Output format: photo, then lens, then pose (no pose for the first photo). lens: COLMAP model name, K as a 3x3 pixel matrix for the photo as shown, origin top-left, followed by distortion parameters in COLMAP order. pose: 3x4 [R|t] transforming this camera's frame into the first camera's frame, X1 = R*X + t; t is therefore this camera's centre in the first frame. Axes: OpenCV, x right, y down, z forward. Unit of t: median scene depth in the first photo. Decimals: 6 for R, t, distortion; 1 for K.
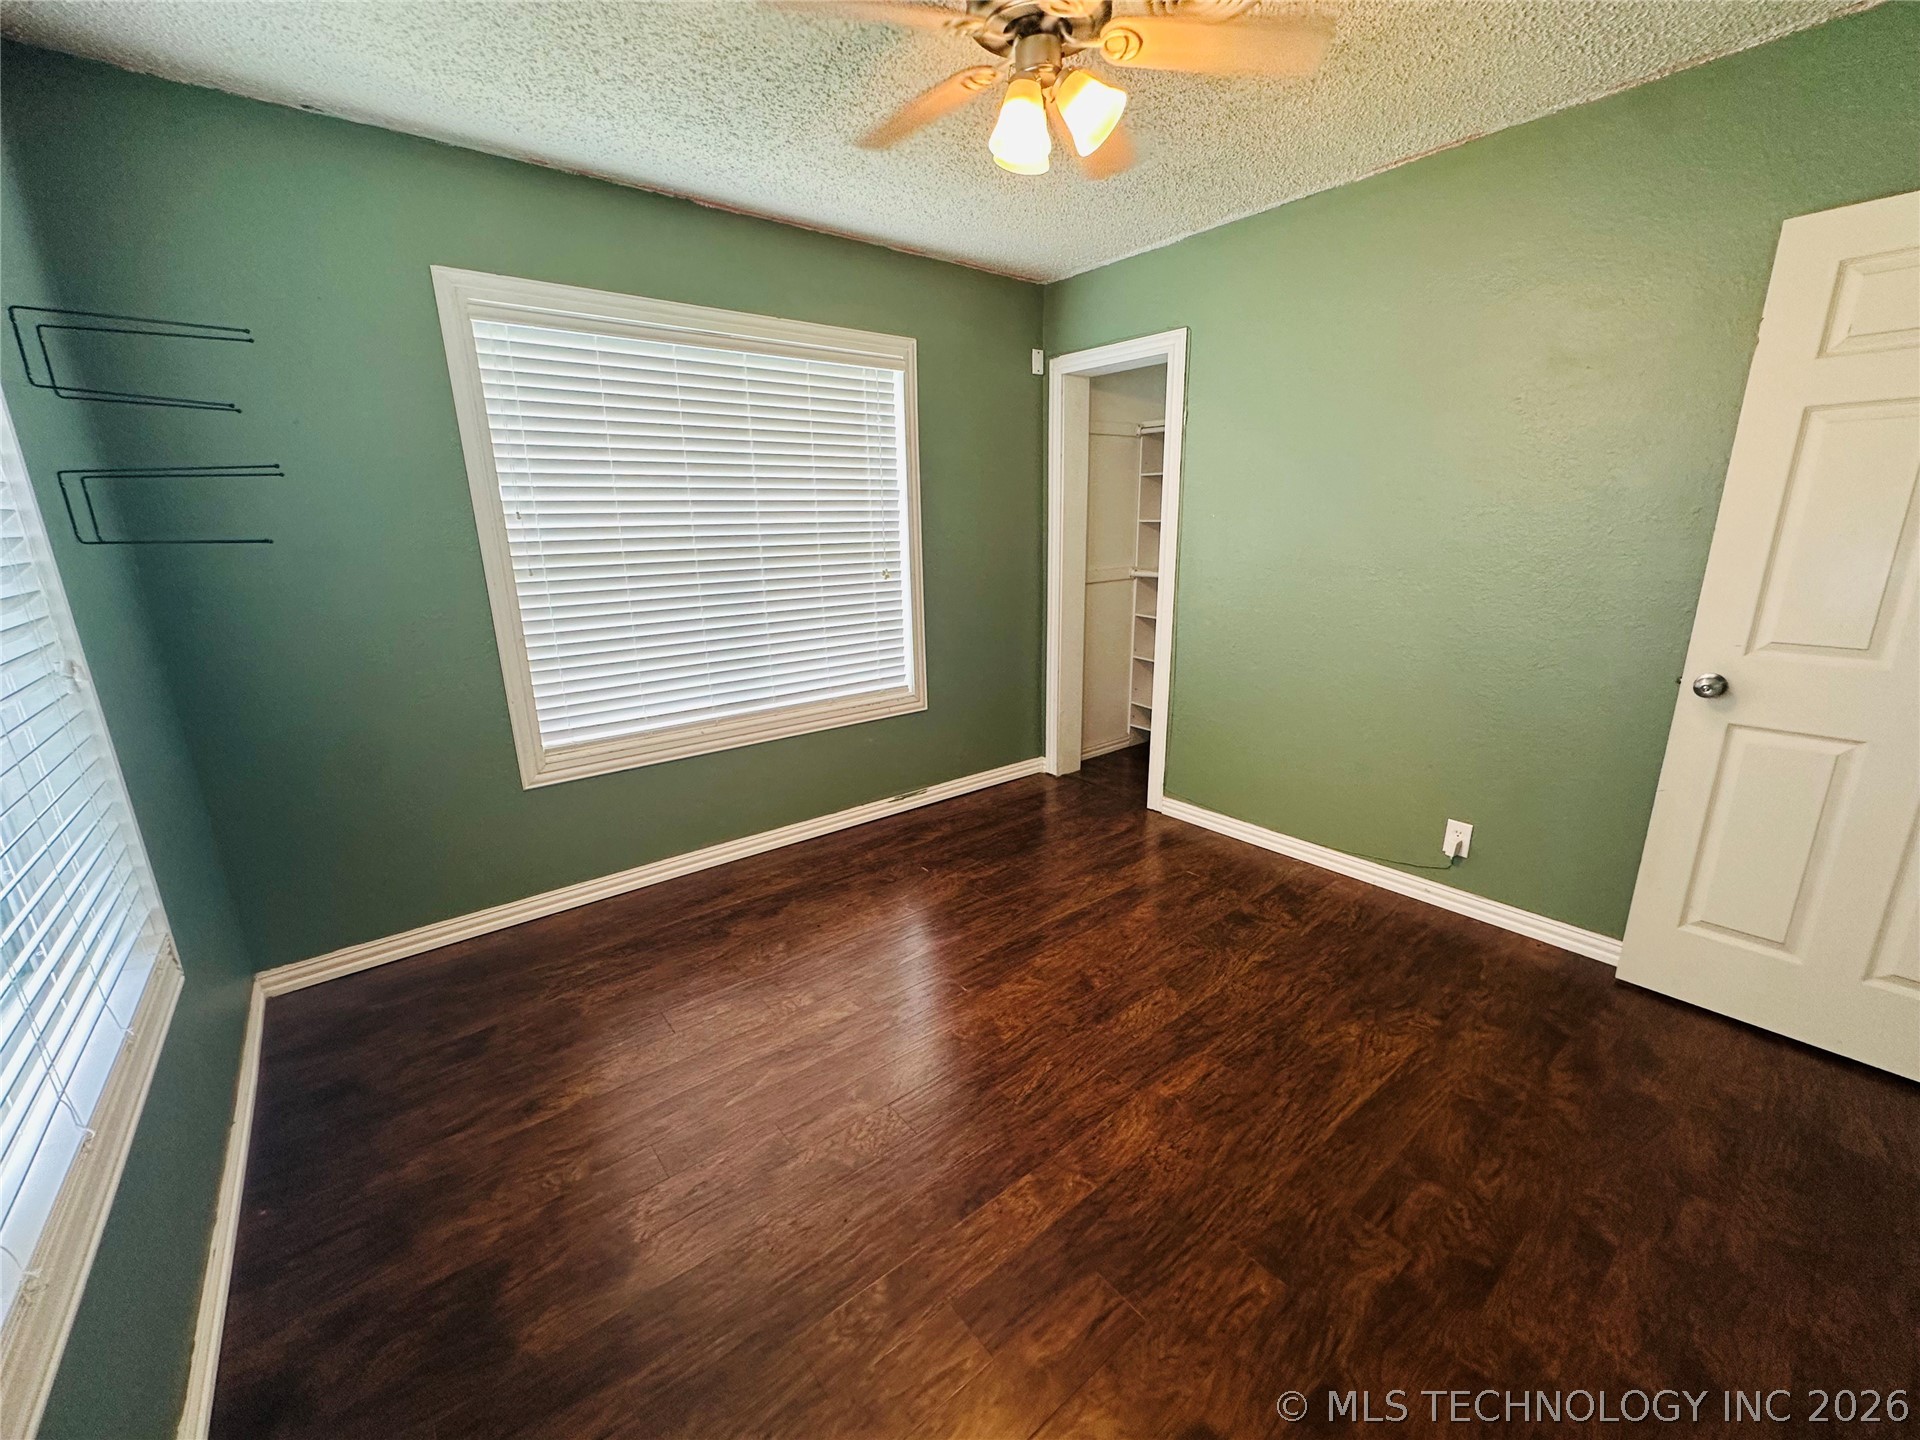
lens RADIAL K [[770.7, 0, 960.7], [0, 770.7, 716.7], [0, 0, 1]] dist [-0.000365, 0.000106]
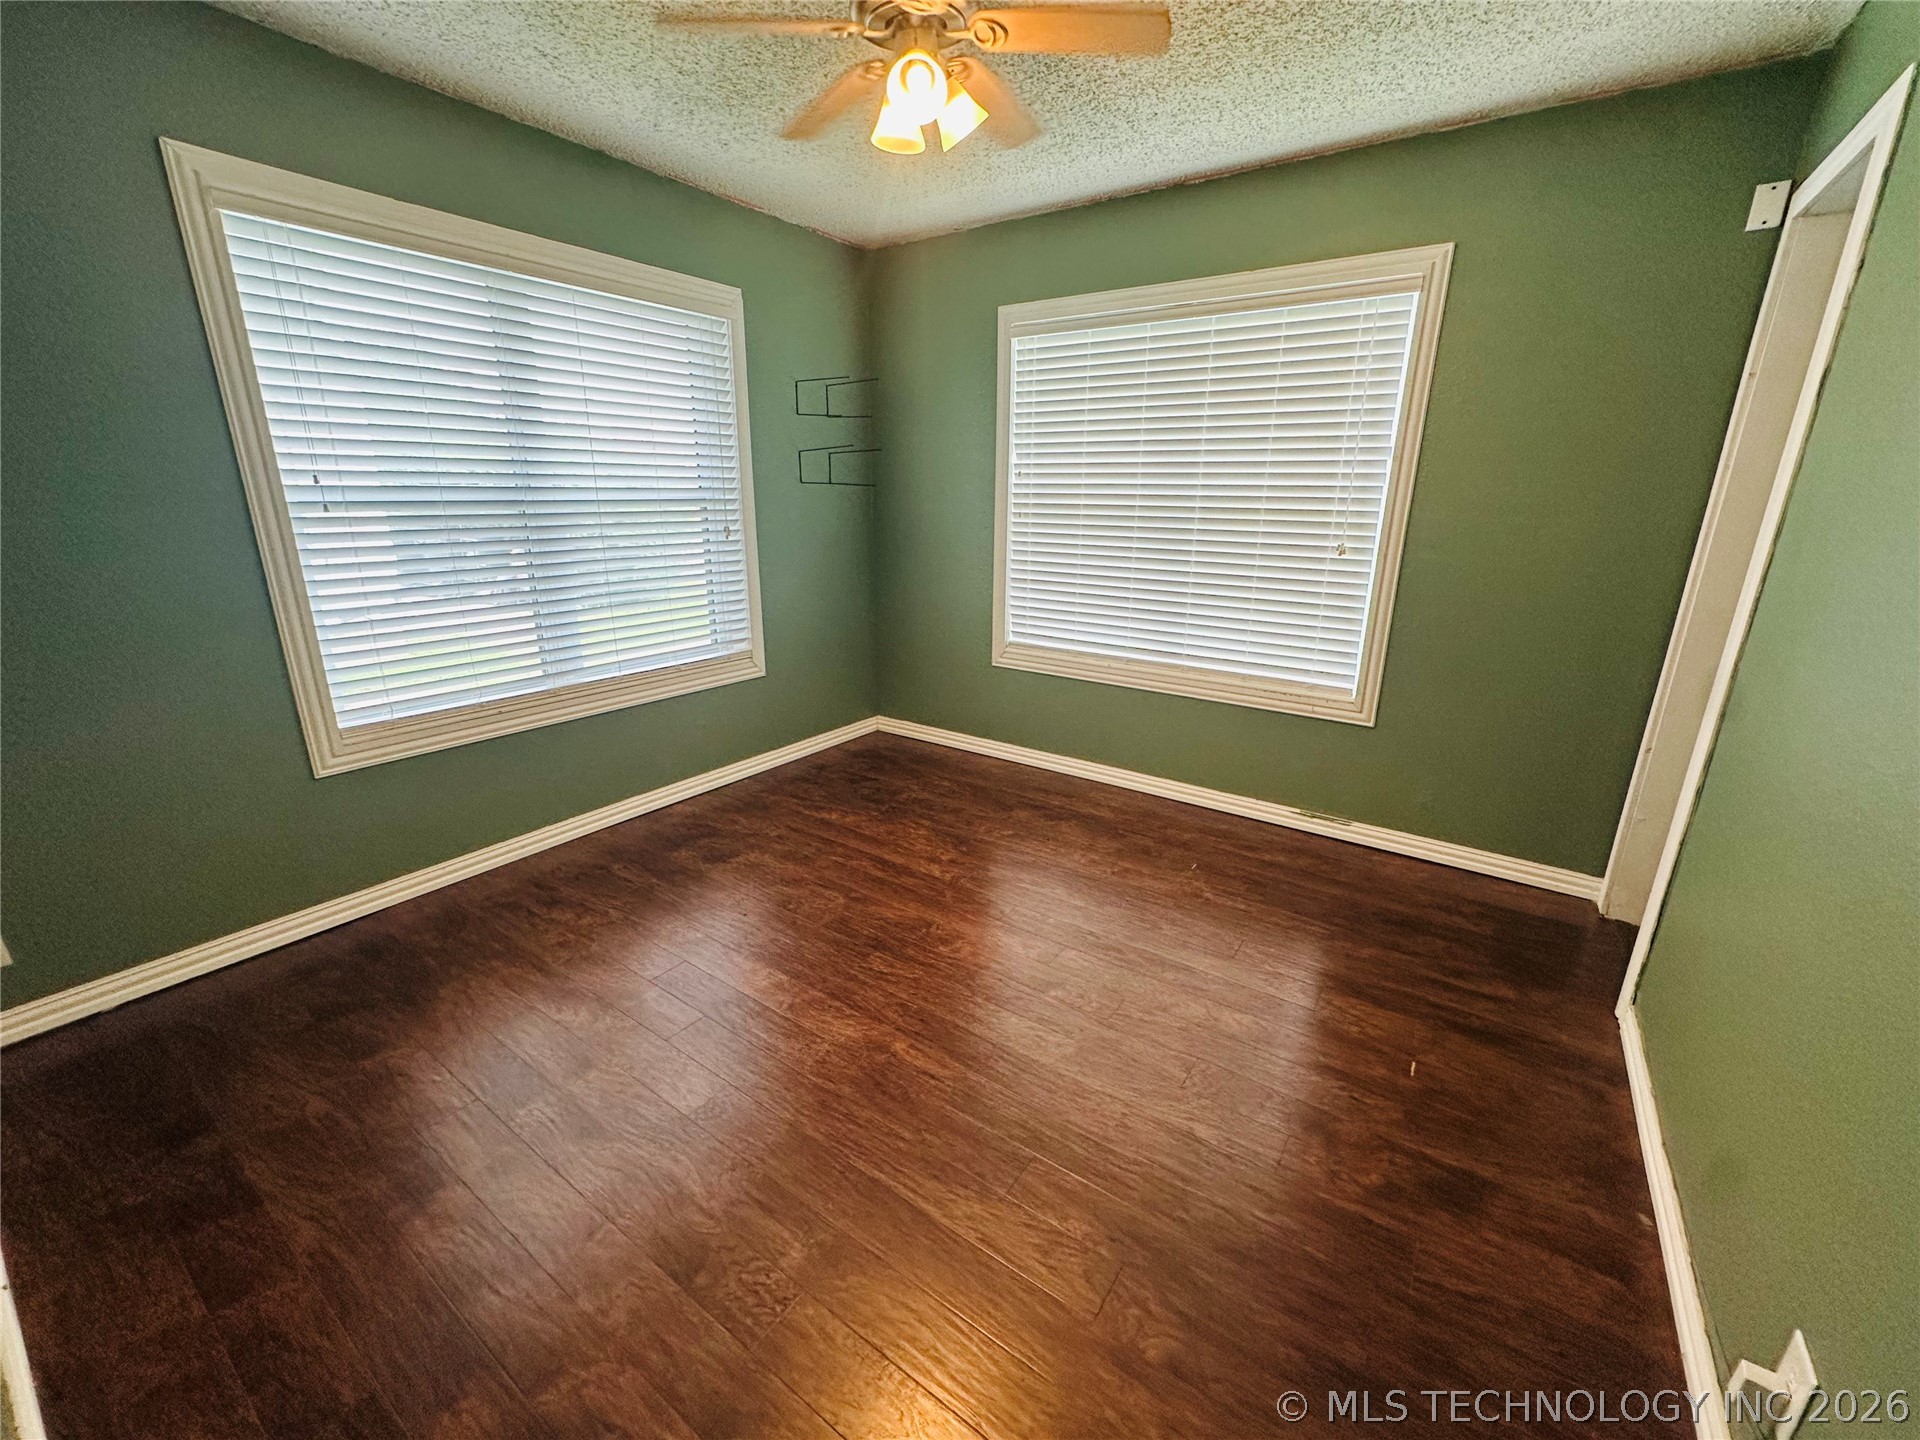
lens RADIAL K [[770.7, 0, 960.5], [0, 770.7, 716.4], [0, 0, 1]] dist [-0.000365, 0.000106]
pose [[0.284385, 0.289512, -0.913952, 0.658970], [-0.257397, 0.941370, 0.218105, -0.098872], [0.923511, 0.173223, 0.342231, 0.395876]]
